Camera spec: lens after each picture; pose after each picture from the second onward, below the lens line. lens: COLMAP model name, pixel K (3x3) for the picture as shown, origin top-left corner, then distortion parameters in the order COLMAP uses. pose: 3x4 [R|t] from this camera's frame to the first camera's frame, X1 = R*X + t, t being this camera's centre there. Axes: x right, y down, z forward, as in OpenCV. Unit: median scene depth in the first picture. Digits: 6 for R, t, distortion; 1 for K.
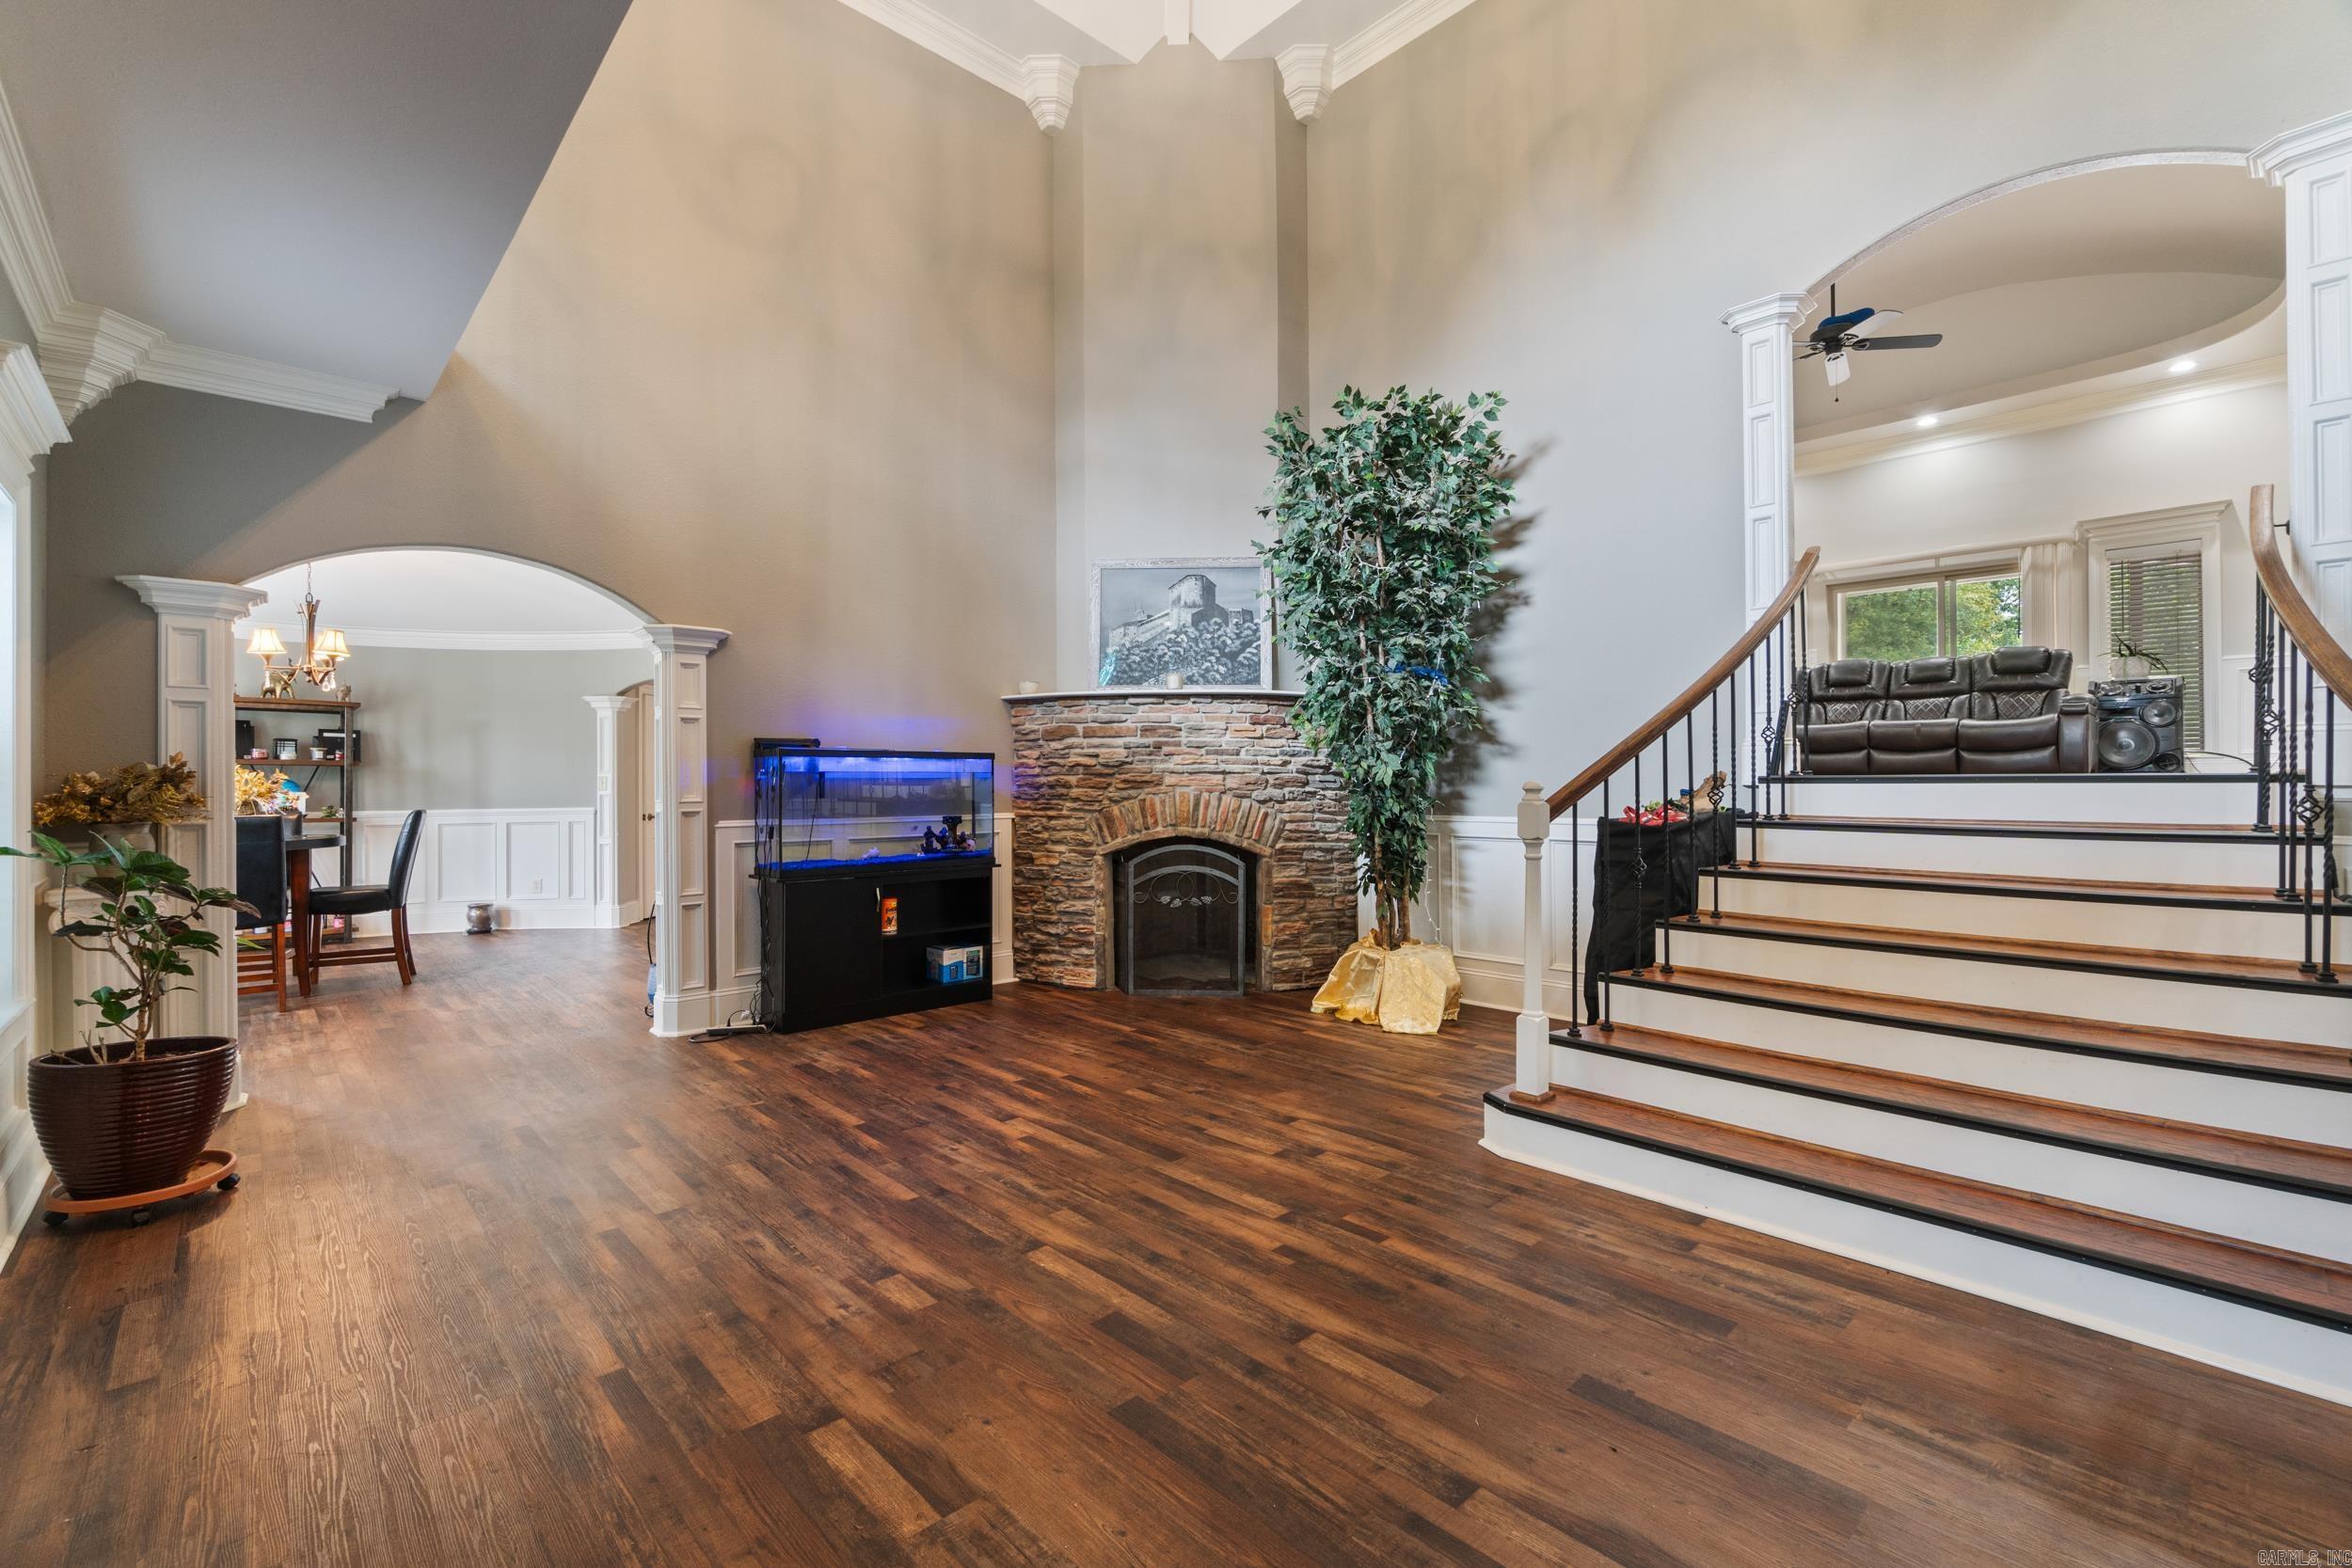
lens RADIAL K [[1033.1, 0, 1124.5], [0, 1033.1, 777.0], [0, 0, 1]] dist [-0.004275, 0.000471]
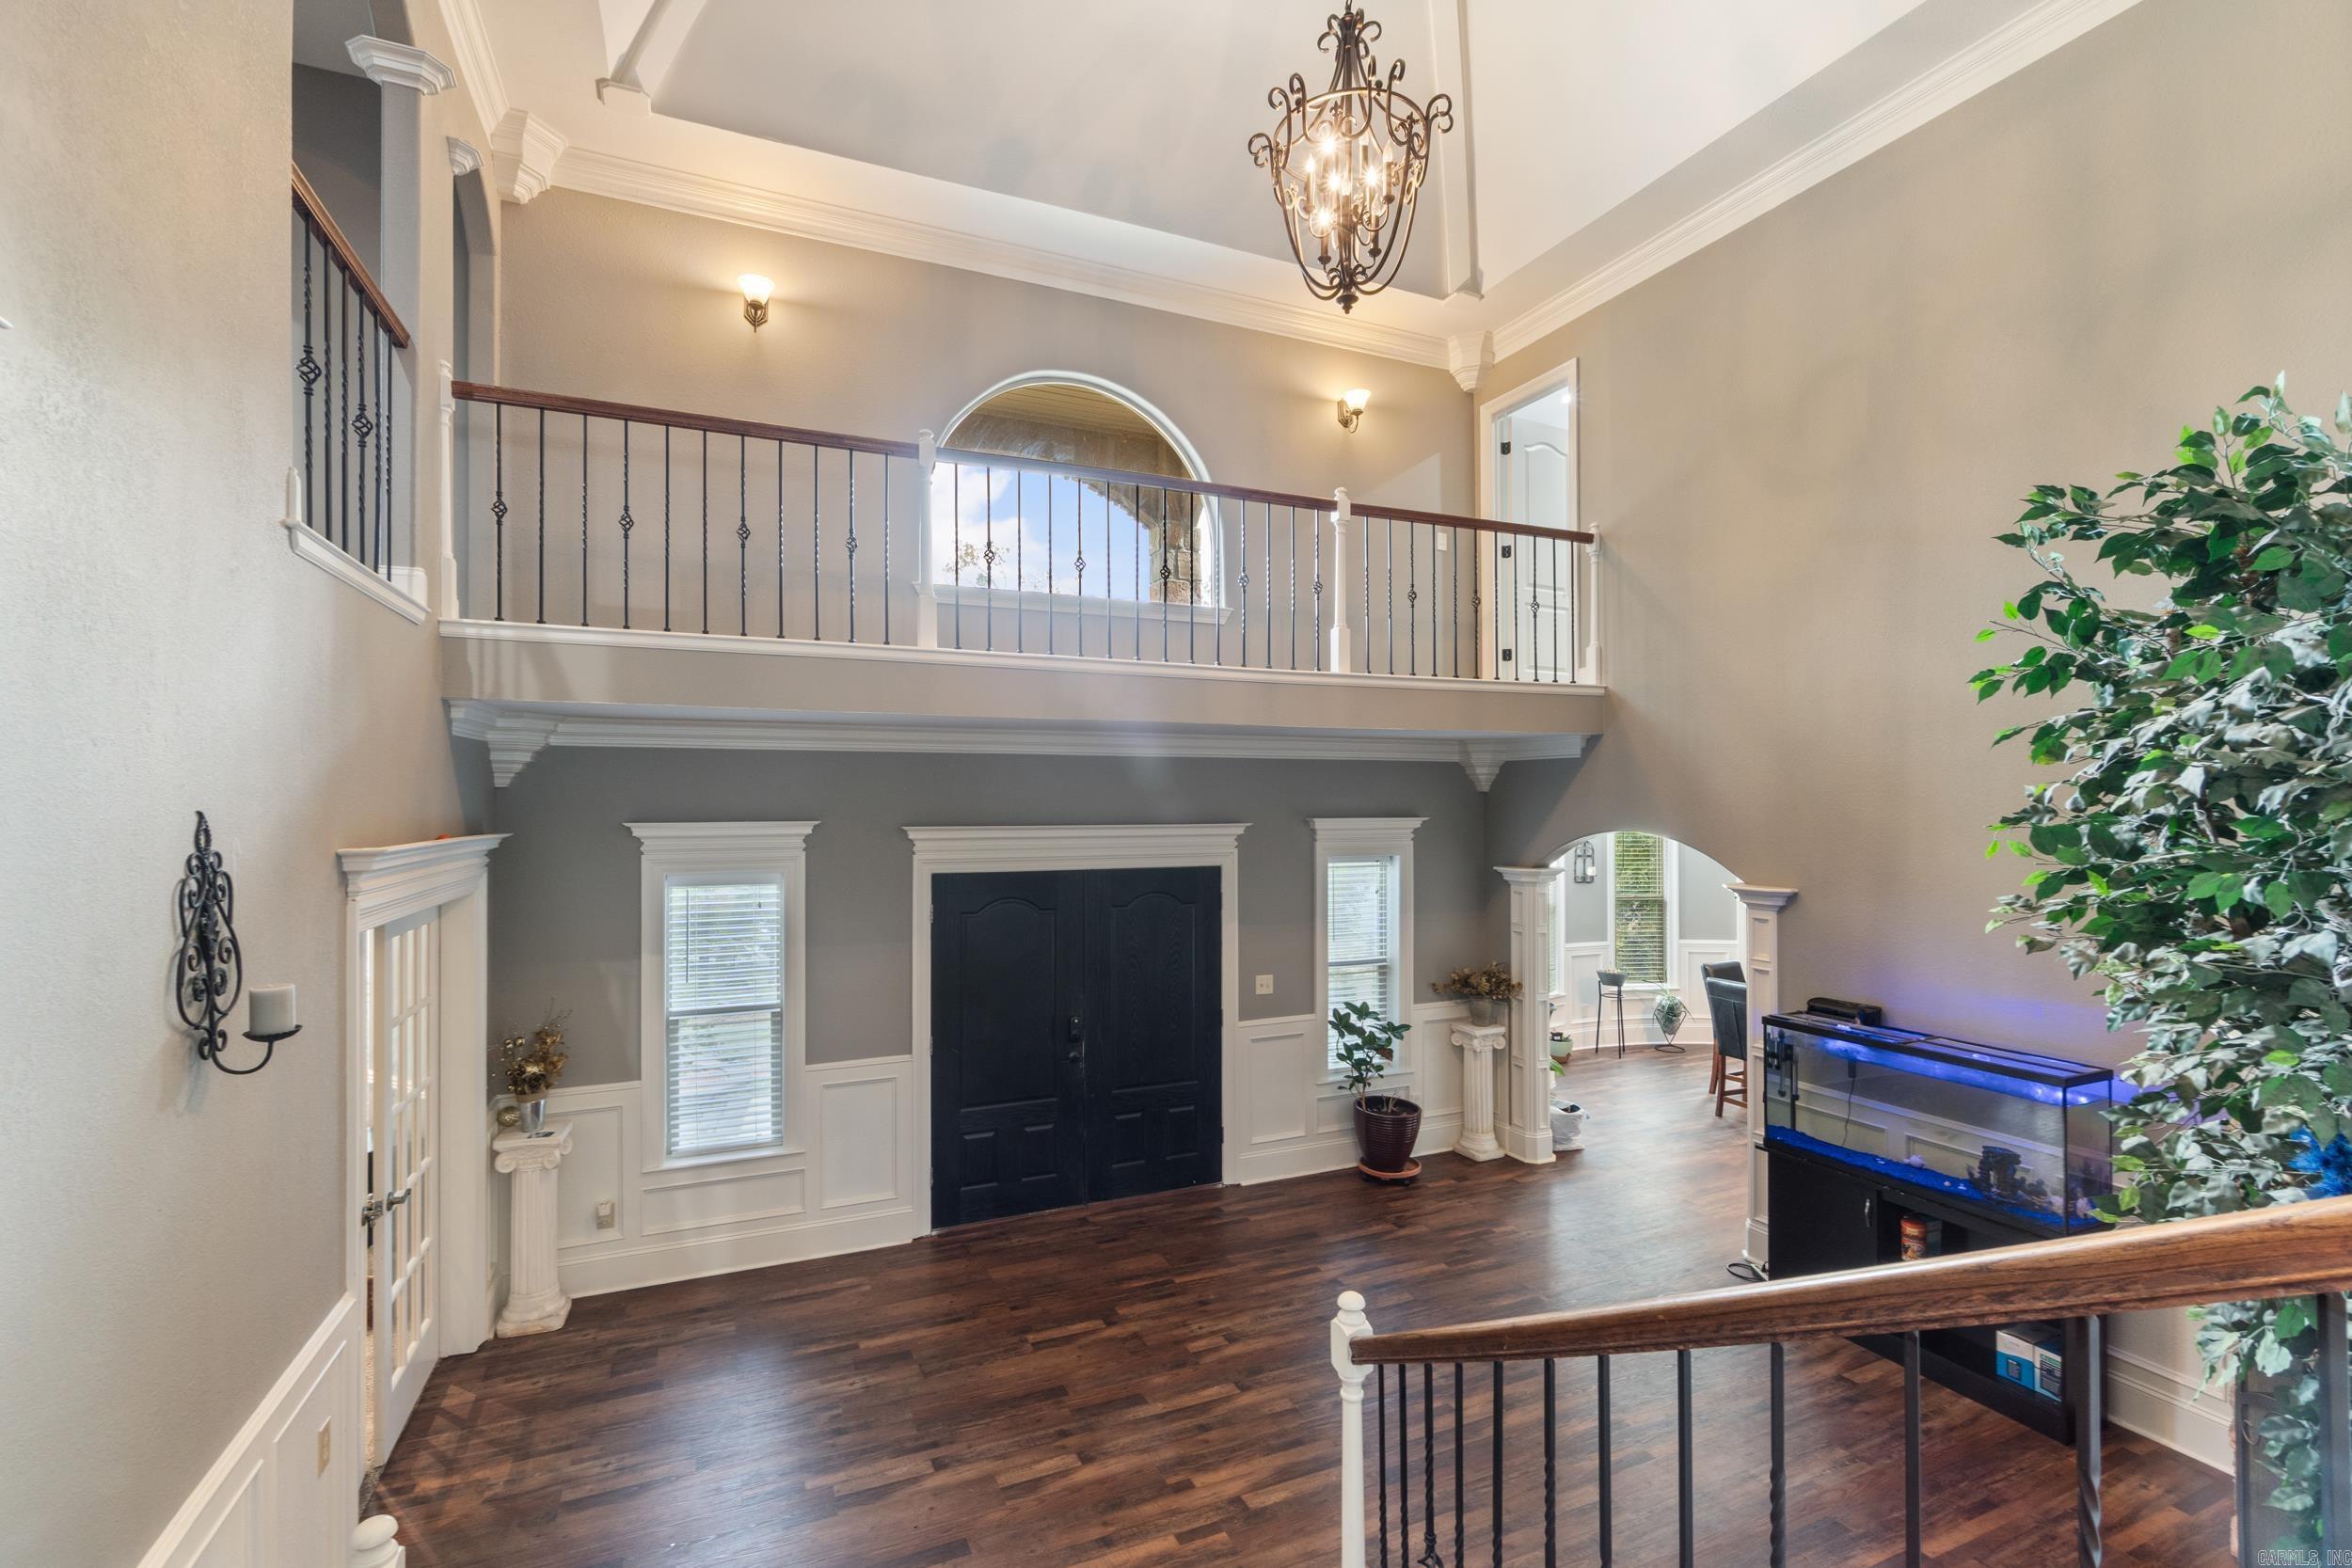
lens RADIAL K [[1033.1, 0, 1174.9], [0, 1033.1, 795.1], [0, 0, 1]] dist [-0.004275, 0.000471]
pose [[-0.310981, -0.003857, -0.950408, 1.450616], [0.009835, 0.999925, -0.007276, -0.439883], [0.950365, -0.011610, -0.310920, 1.411958]]
